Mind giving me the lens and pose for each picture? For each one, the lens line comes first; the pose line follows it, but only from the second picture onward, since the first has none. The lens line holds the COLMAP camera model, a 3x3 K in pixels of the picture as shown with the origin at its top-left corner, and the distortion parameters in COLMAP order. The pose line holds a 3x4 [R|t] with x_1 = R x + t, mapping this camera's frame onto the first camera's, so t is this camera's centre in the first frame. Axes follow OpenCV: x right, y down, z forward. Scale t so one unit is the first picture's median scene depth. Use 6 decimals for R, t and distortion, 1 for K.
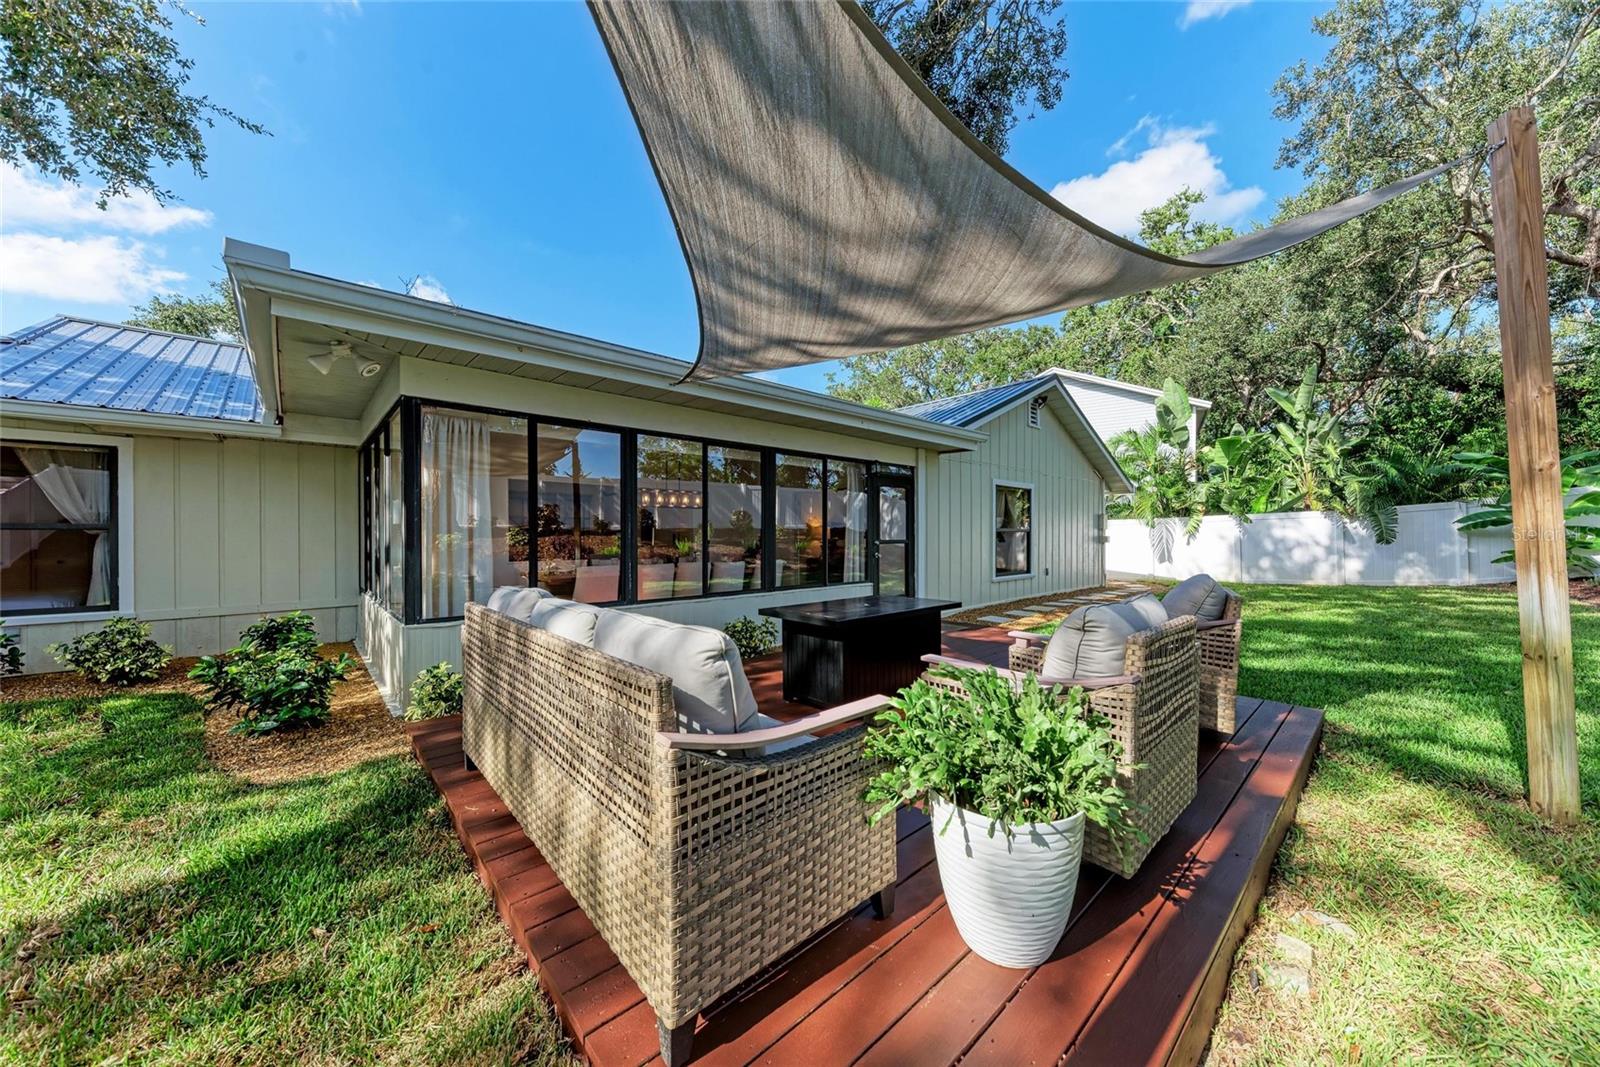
lens RADIAL K [[554.4, 0, 803.7], [0, 554.4, 542.1], [0, 0, 1]] dist [0.019059, -0.000038]
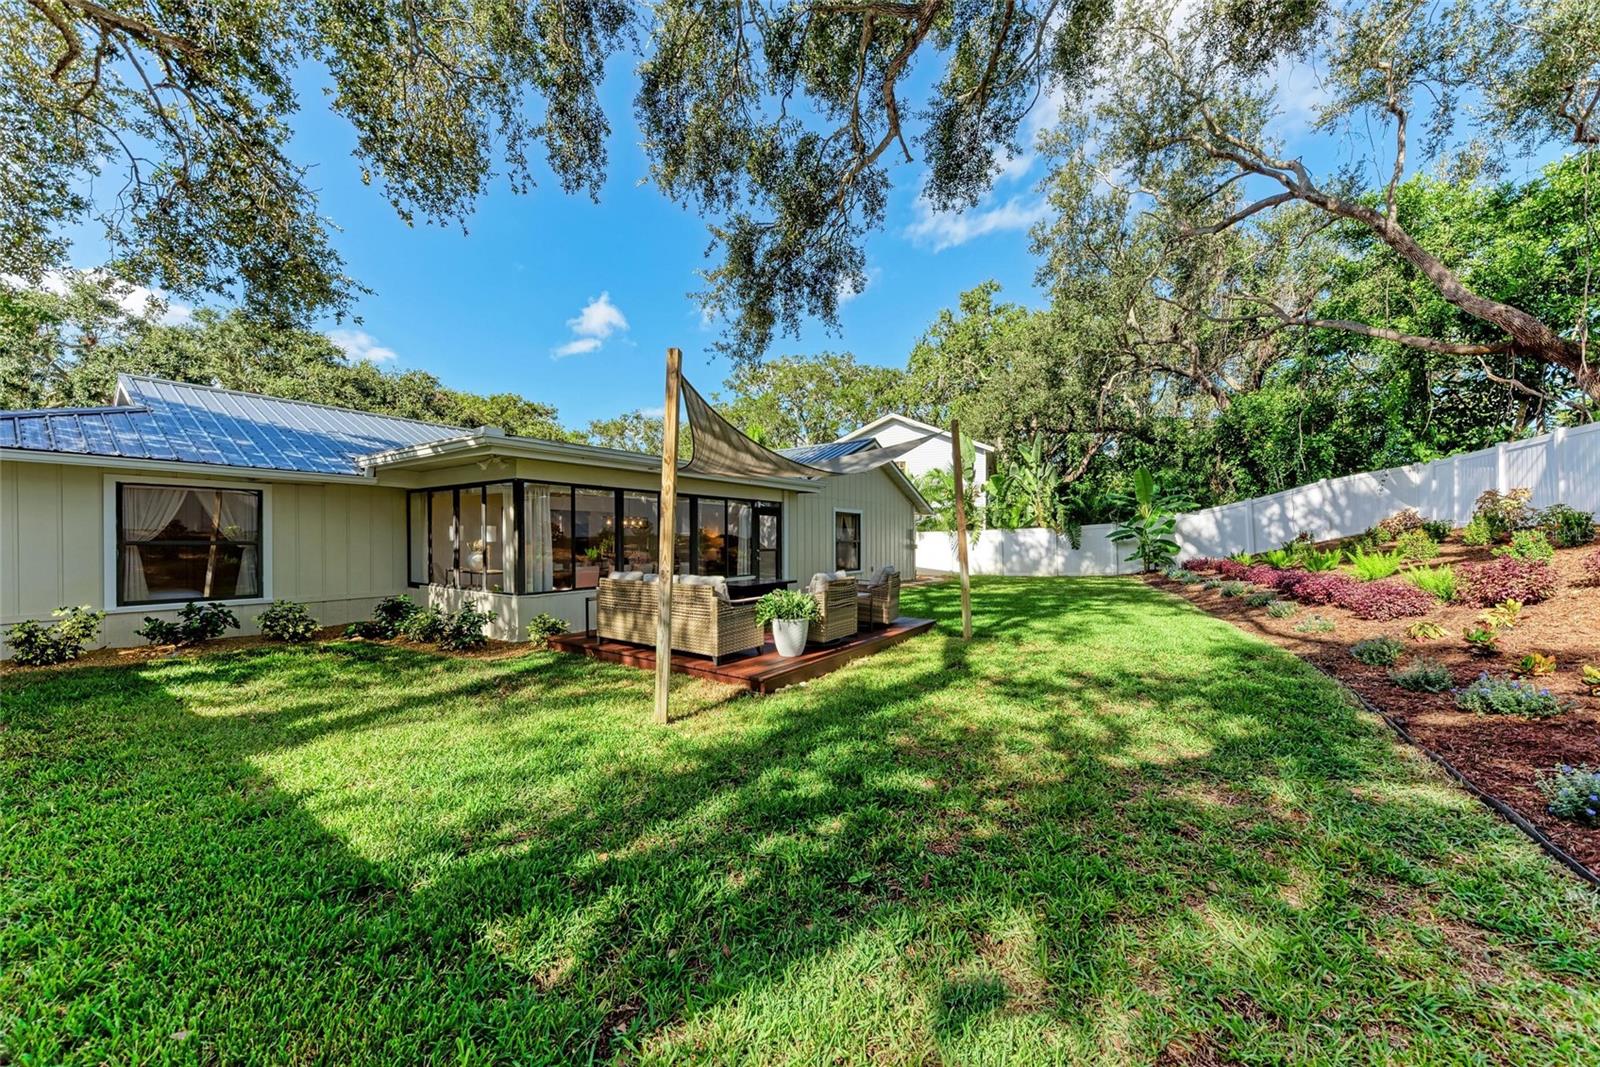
lens RADIAL K [[554.4, 0, 803.7], [0, 554.4, 542.1], [0, 0, 1]] dist [0.019059, -0.000038]
pose [[0.976949, 0.001142, 0.213469, -0.067241], [-0.000185, 0.999990, -0.004500, -0.013749], [-0.213472, 0.004357, 0.976939, -0.491595]]
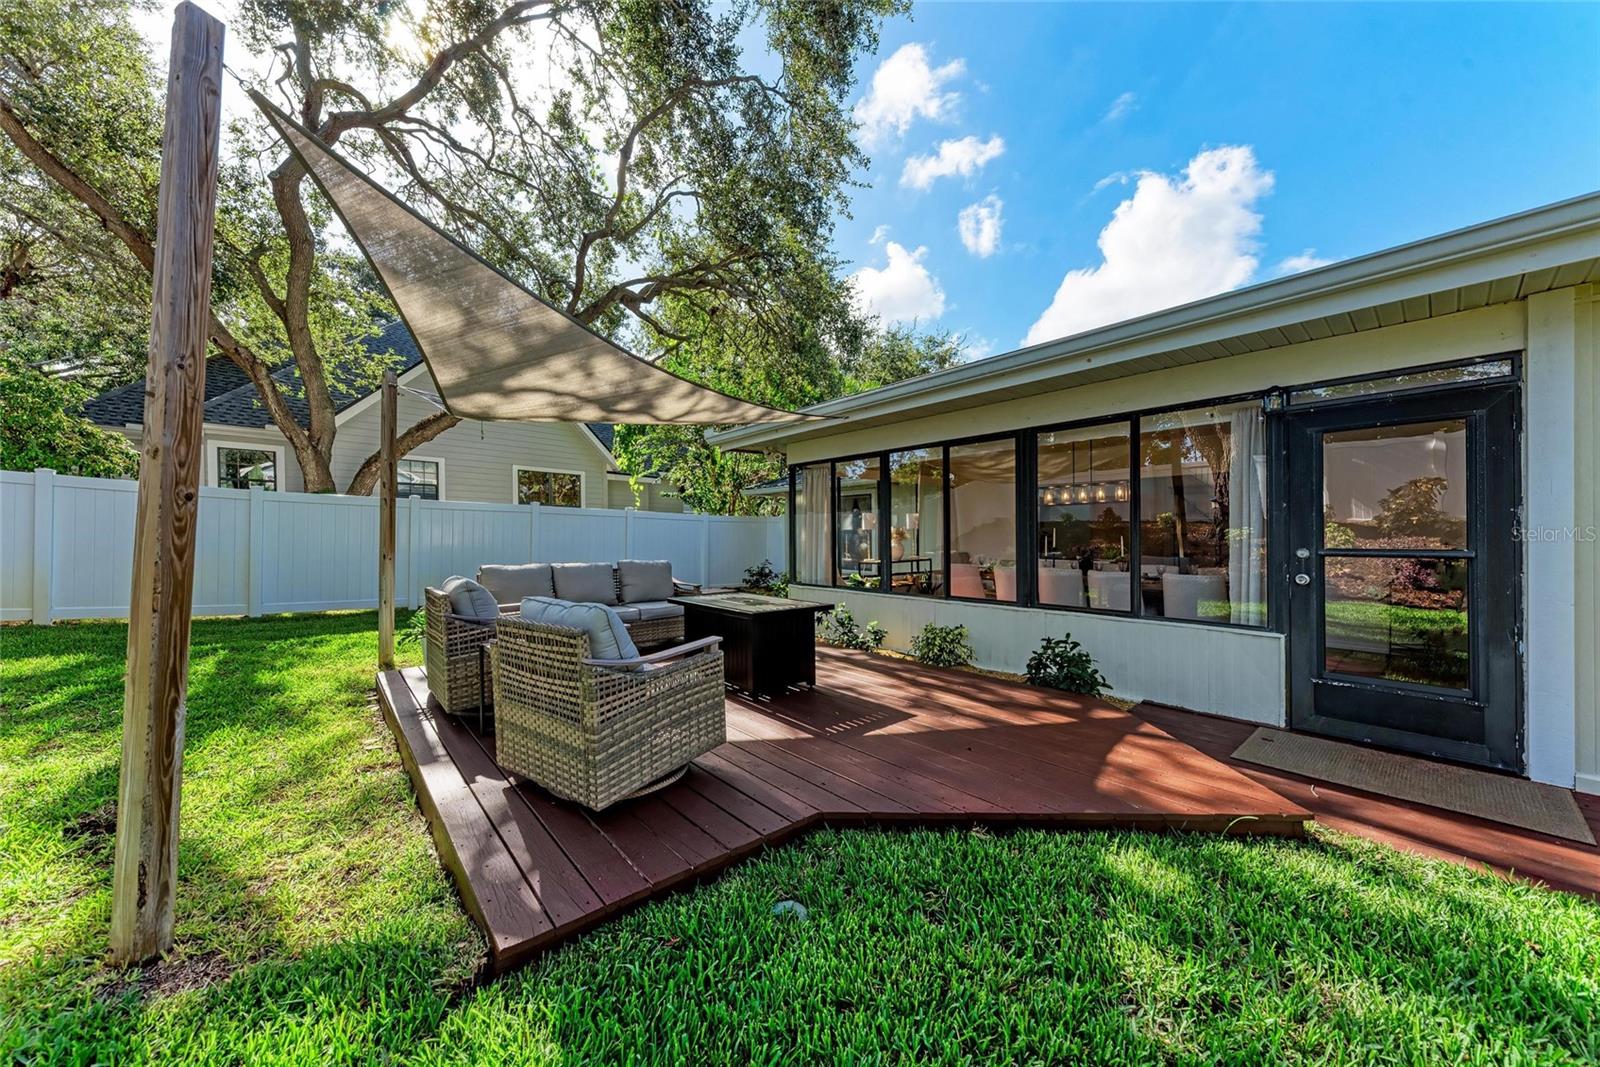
lens RADIAL K [[554.4, 0, 803.7], [0, 554.4, 542.1], [0, 0, 1]] dist [0.019059, -0.000038]
pose [[-0.017793, 0.010590, -0.999786, 0.527680], [-0.010525, 0.999887, 0.010778, -0.007084], [0.999786, 0.010715, -0.017680, 0.481222]]
